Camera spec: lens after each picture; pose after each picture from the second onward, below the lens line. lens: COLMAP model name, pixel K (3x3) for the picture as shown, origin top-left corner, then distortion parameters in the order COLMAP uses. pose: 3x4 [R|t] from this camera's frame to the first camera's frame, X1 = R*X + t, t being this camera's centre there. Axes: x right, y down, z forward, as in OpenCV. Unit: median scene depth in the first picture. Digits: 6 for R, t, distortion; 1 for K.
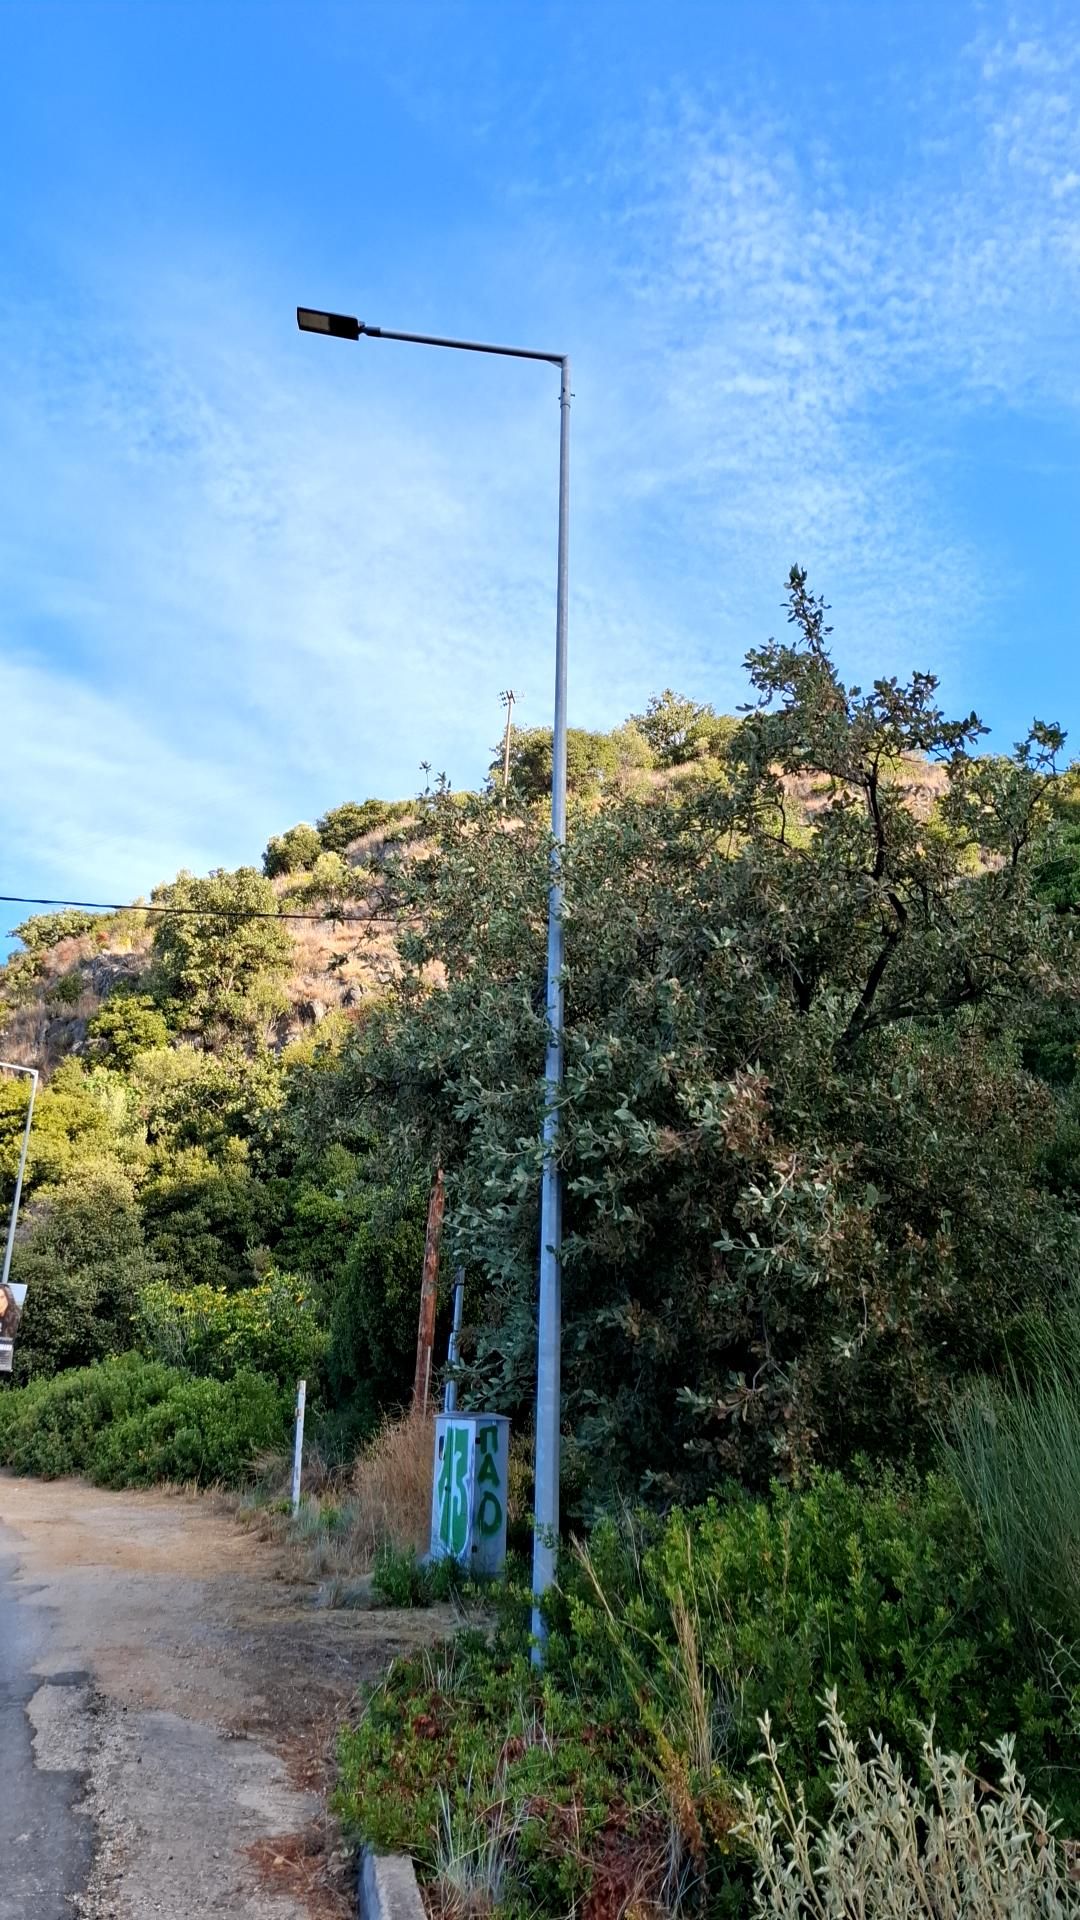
lens RADIAL K [[1453.5, 0, 535.0], [0, 1453.5, 931.2], [0, 0, 1]] dist [0.109880, 0.000327]
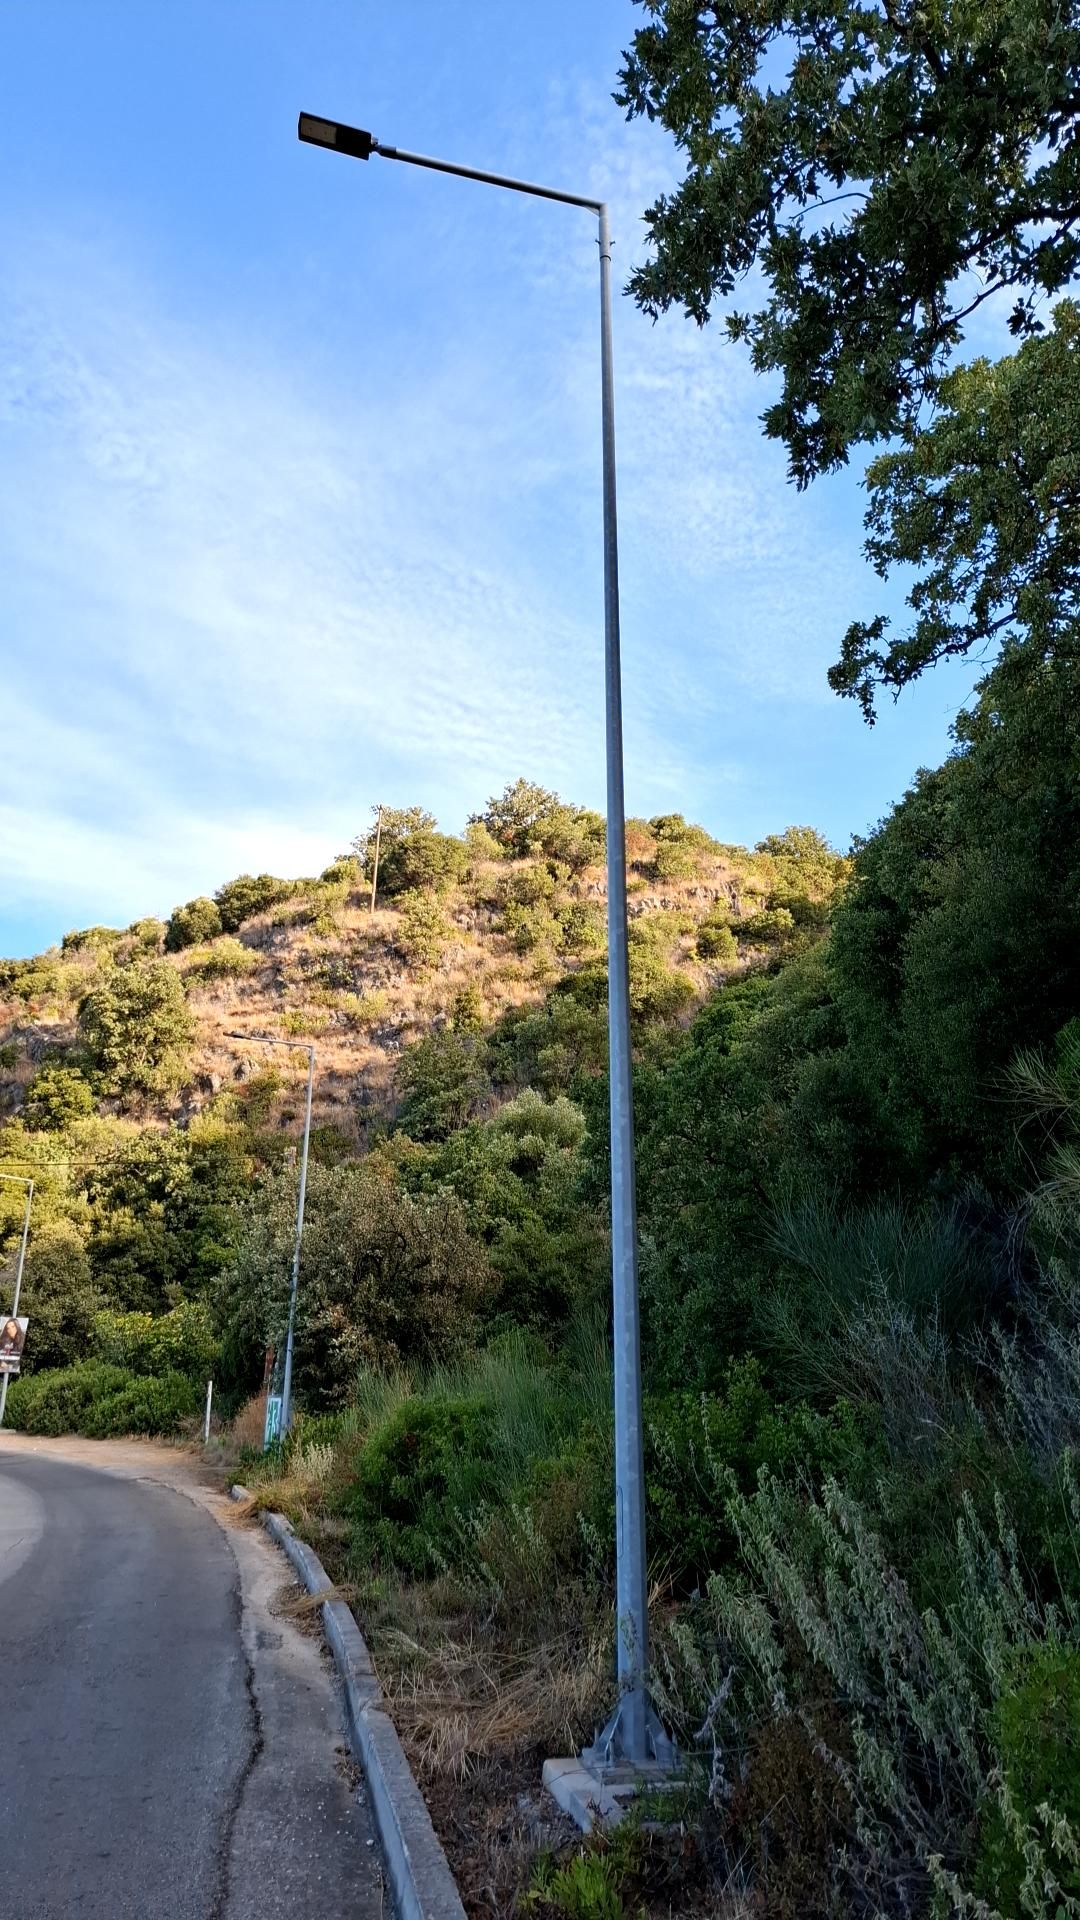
lens RADIAL K [[1444.0, 0, 599.3], [0, 1444.0, 912.6], [0, 0, 1]] dist [0.109345, -0.148790]
pose [[0.993577, 0.011780, 0.112542, 0.041271], [-0.012412, 0.999911, 0.004919, -0.103790], [-0.112474, -0.006284, 0.993635, -0.309677]]
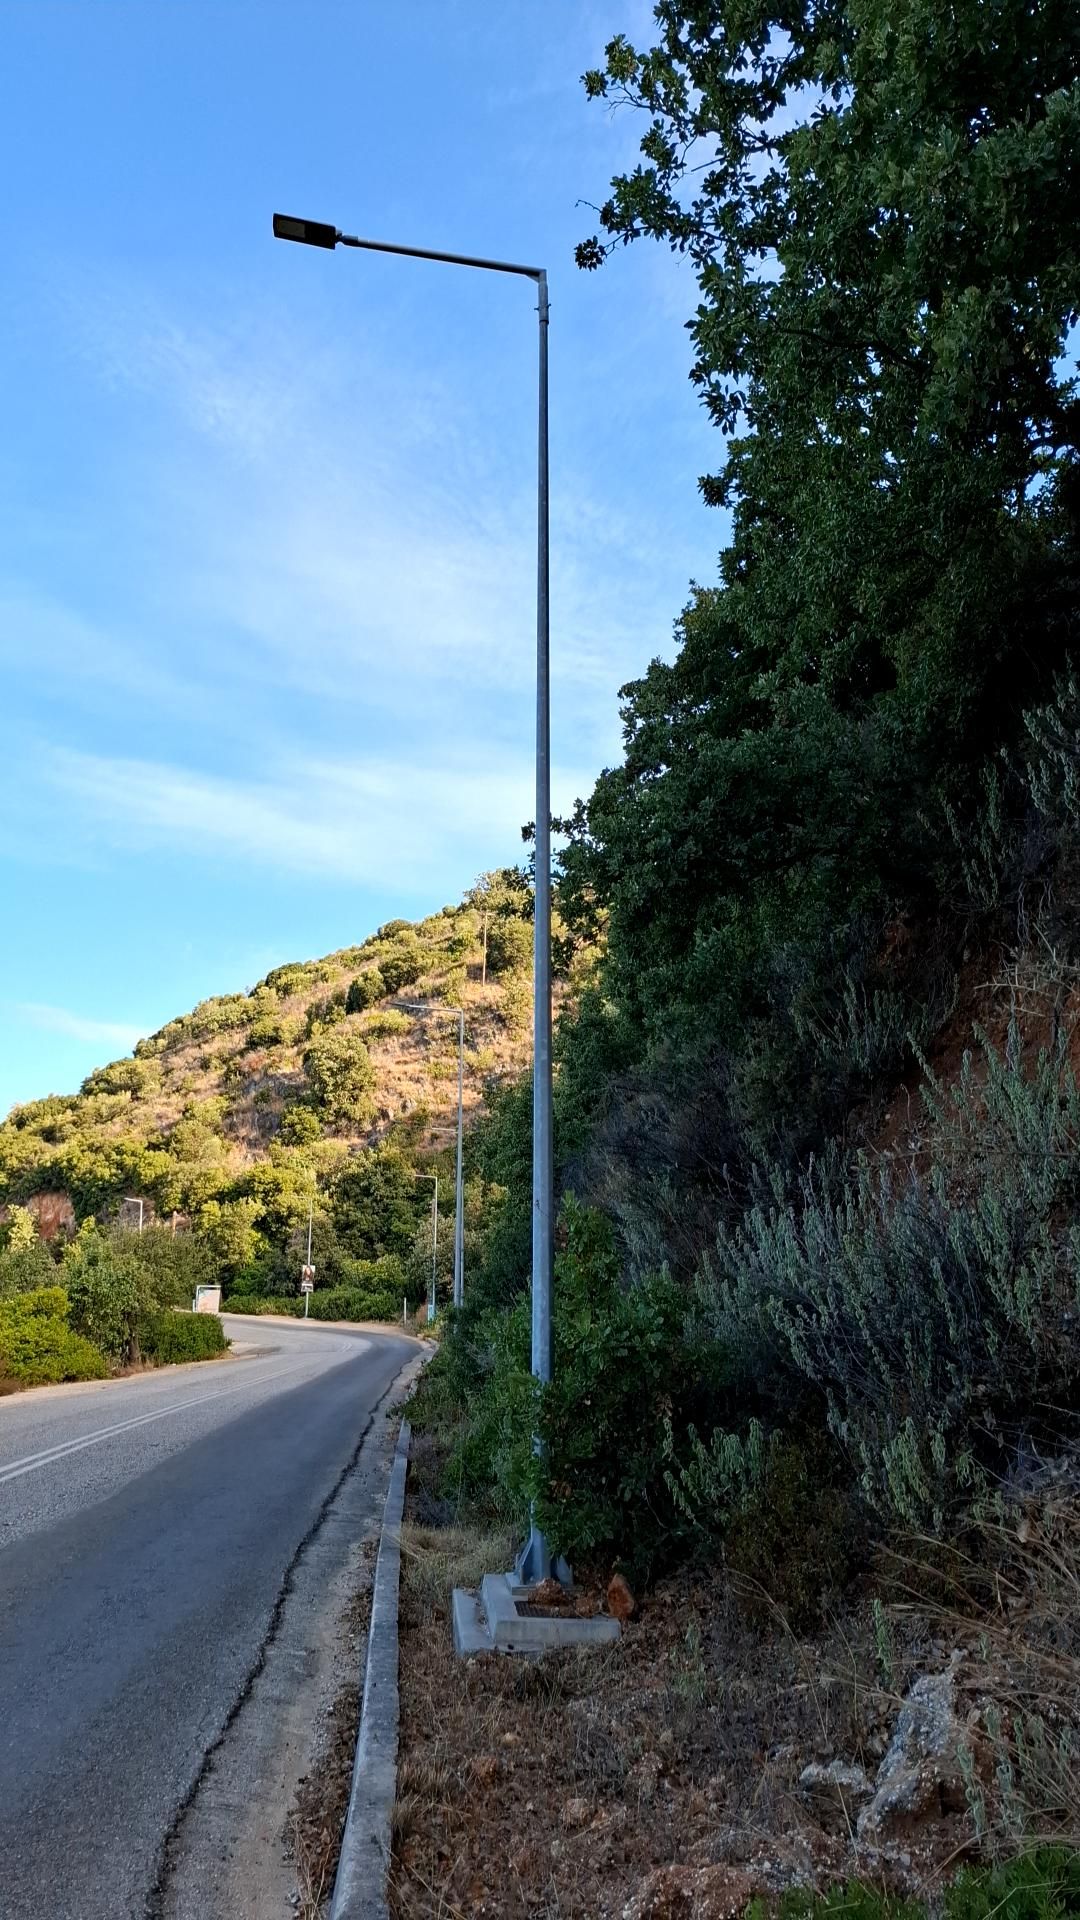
lens RADIAL K [[1441.1, 0, 540.0], [0, 1441.1, 960.0], [0, 0, 1]] dist [0.111046, -0.001038]
pose [[0.999046, -0.033581, -0.027914, 0.130661], [0.036124, 0.994701, 0.096250, -0.354029], [0.024534, -0.097167, 0.994966, -1.033930]]
